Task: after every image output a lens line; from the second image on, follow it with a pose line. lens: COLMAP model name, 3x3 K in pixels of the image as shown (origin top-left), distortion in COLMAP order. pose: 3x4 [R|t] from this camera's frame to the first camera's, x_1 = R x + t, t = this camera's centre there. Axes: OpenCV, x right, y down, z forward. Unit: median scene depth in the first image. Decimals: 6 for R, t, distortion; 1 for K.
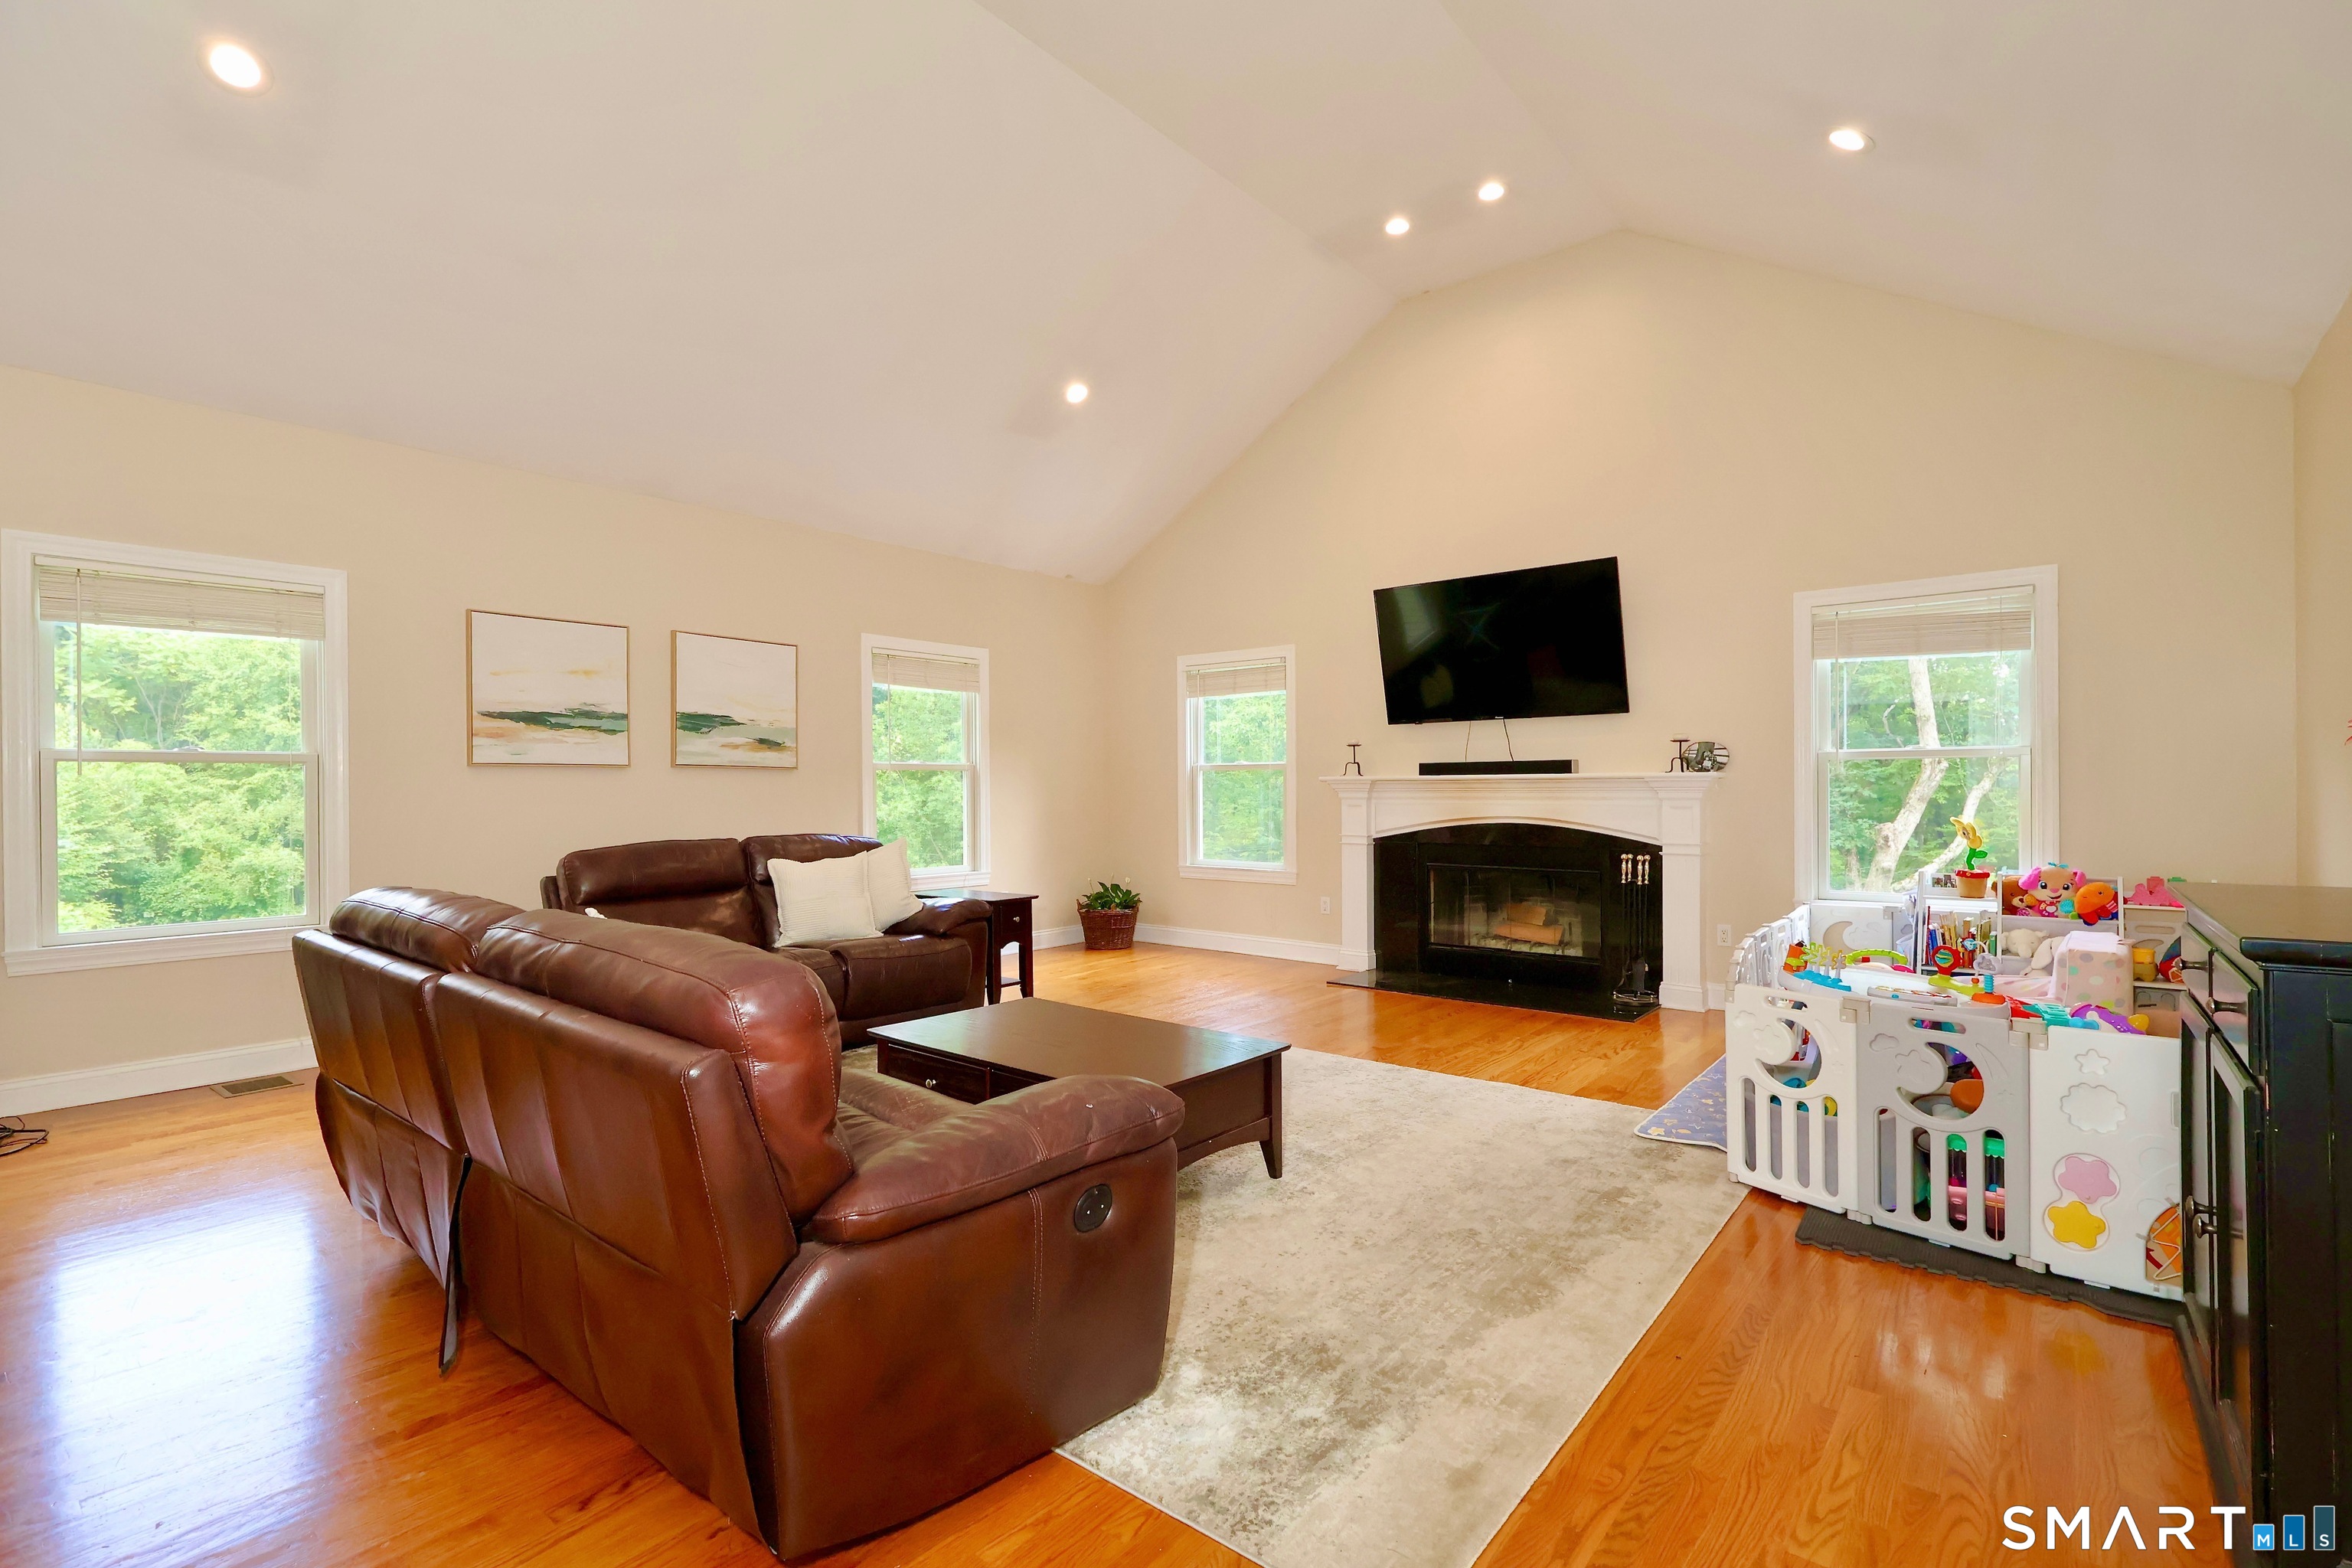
lens RADIAL K [[1084.8, 0, 1182.3], [0, 1084.8, 787.2], [0, 0, 1]] dist [-0.001445, 0.001238]
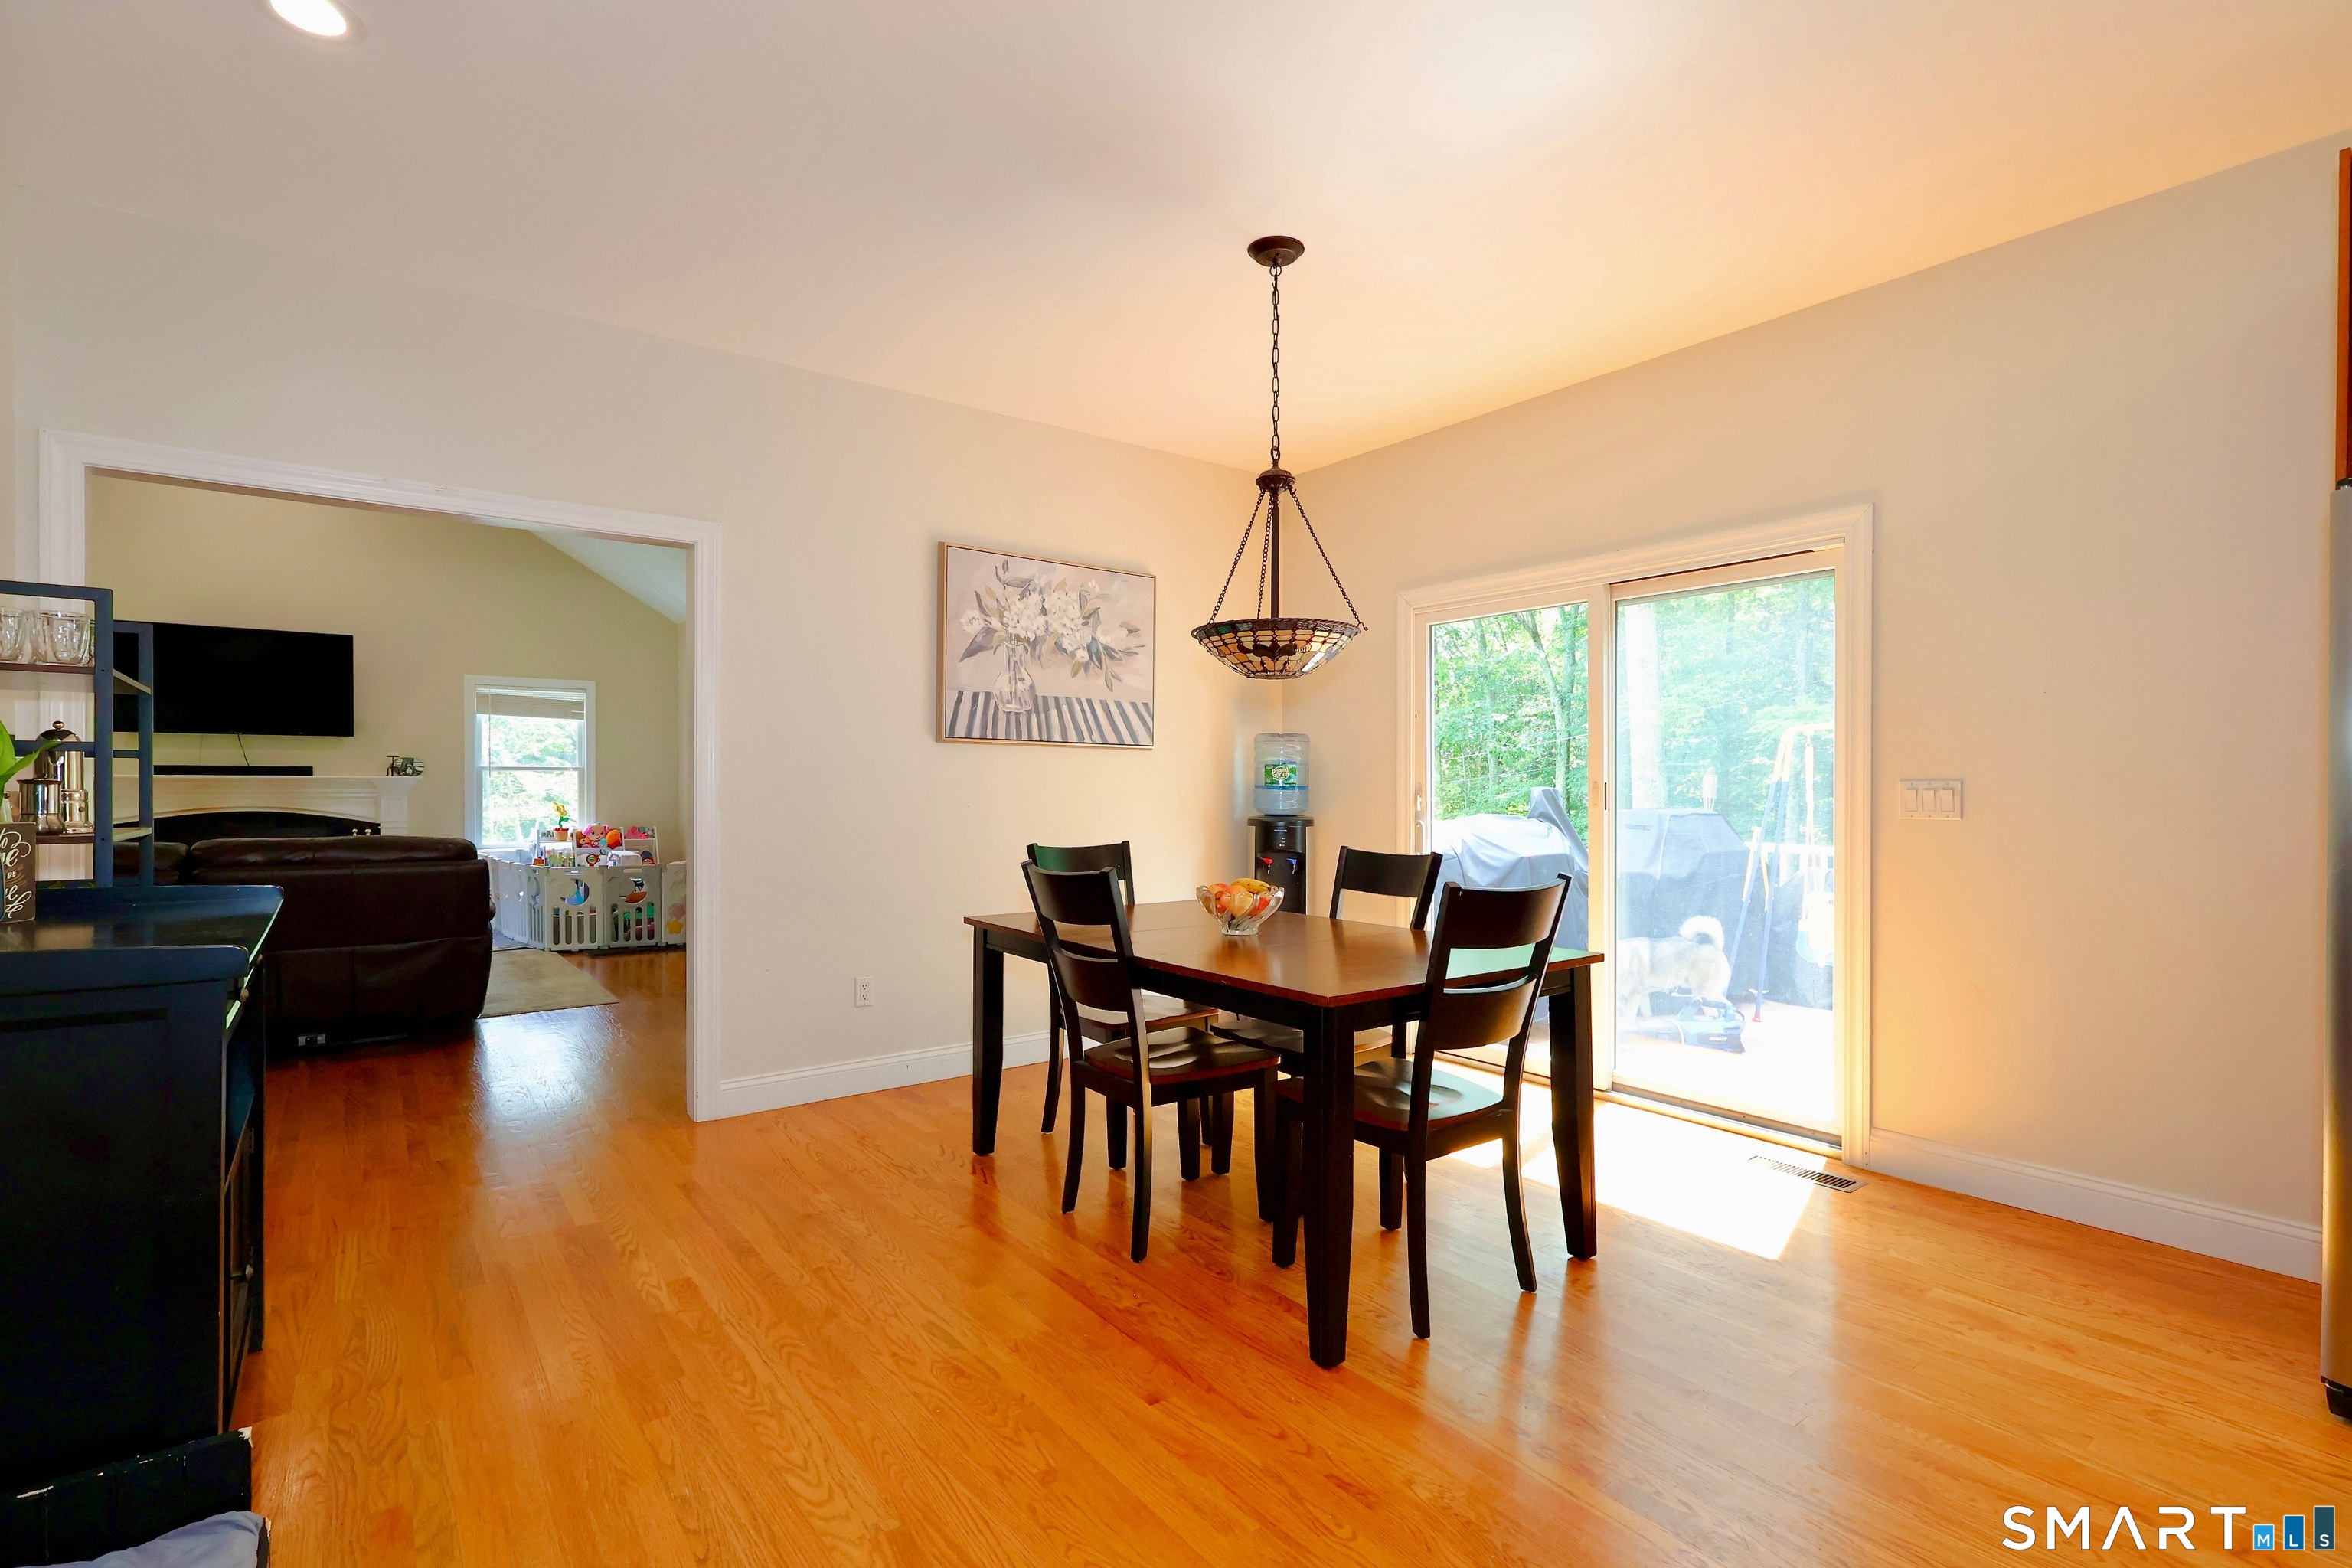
lens RADIAL K [[1084.8, 0, 1168.7], [0, 1084.8, 789.7], [0, 0, 1]] dist [-0.001445, 0.001238]
pose [[0.239373, 0.002833, 0.970924, -0.835233], [-0.004638, 0.999988, -0.001775, 0.003484], [-0.970917, -0.004078, 0.239383, -0.503403]]
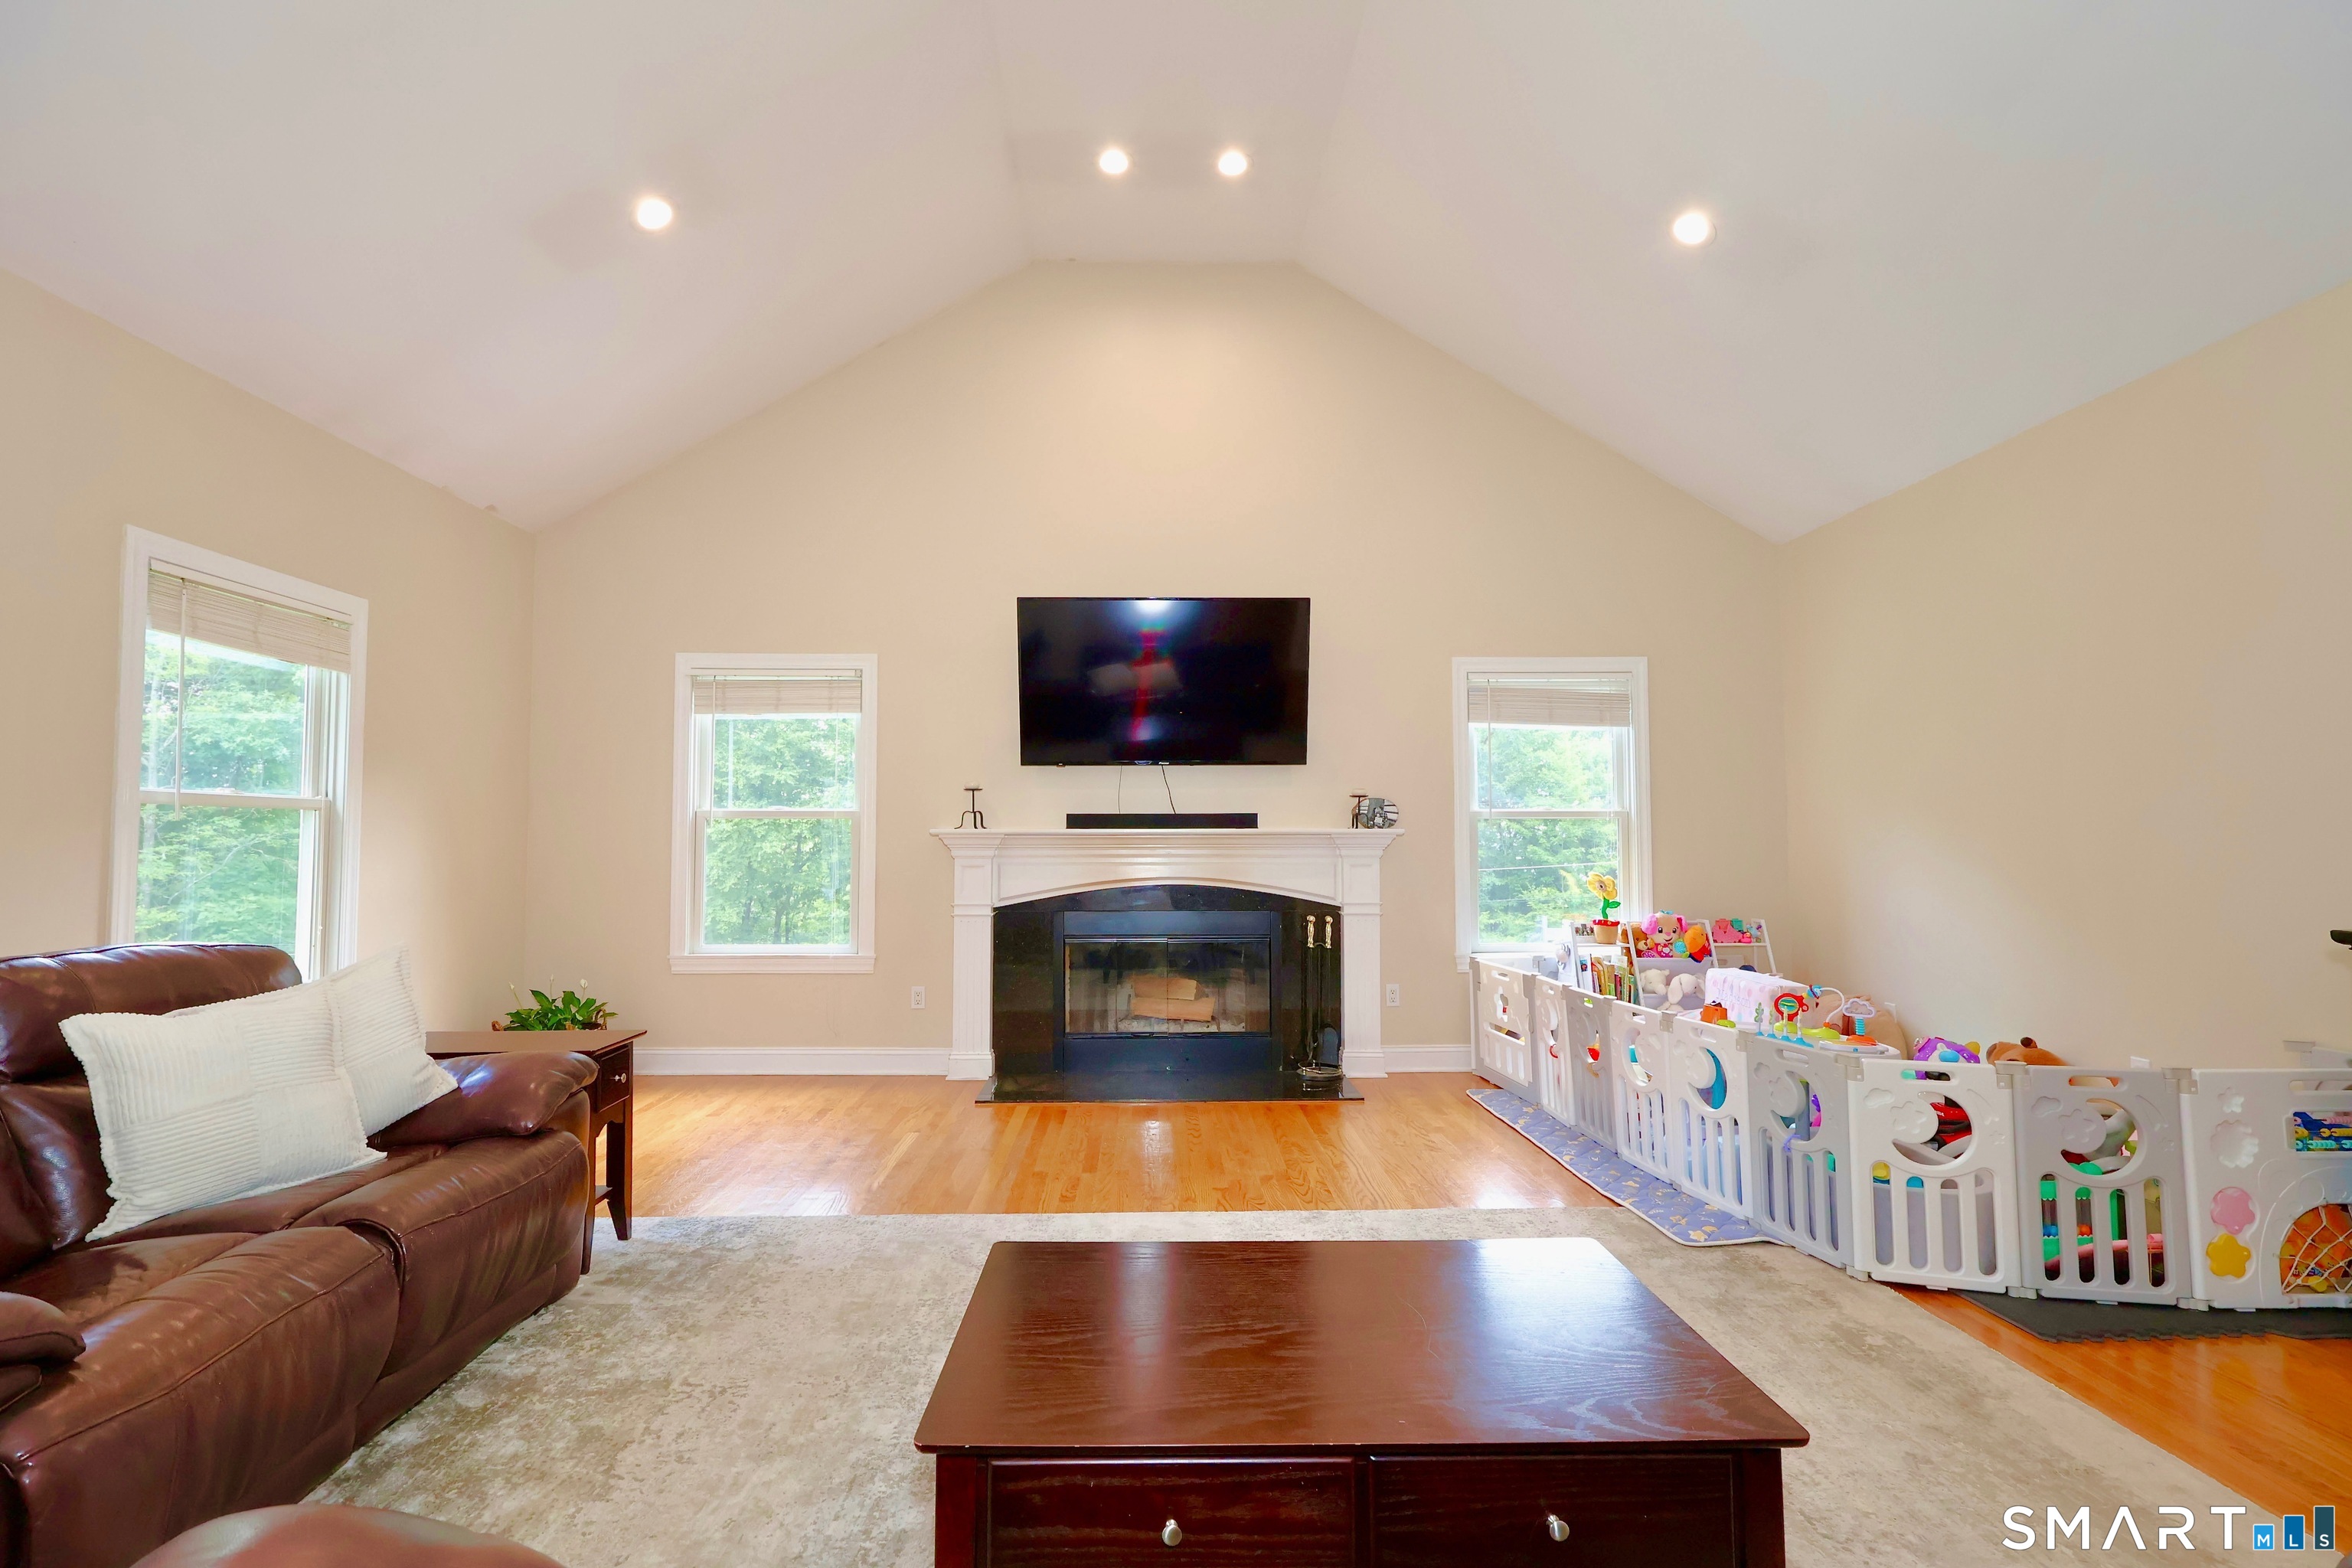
lens RADIAL K [[1084.8, 0, 1180.5], [0, 1084.8, 789.0], [0, 0, 1]] dist [-0.001445, 0.001238]
pose [[0.756538, 0.036887, 0.652909, -0.298755], [-0.003805, 0.998639, -0.052010, 0.001646], [-0.653939, 0.036864, 0.755649, 0.380578]]
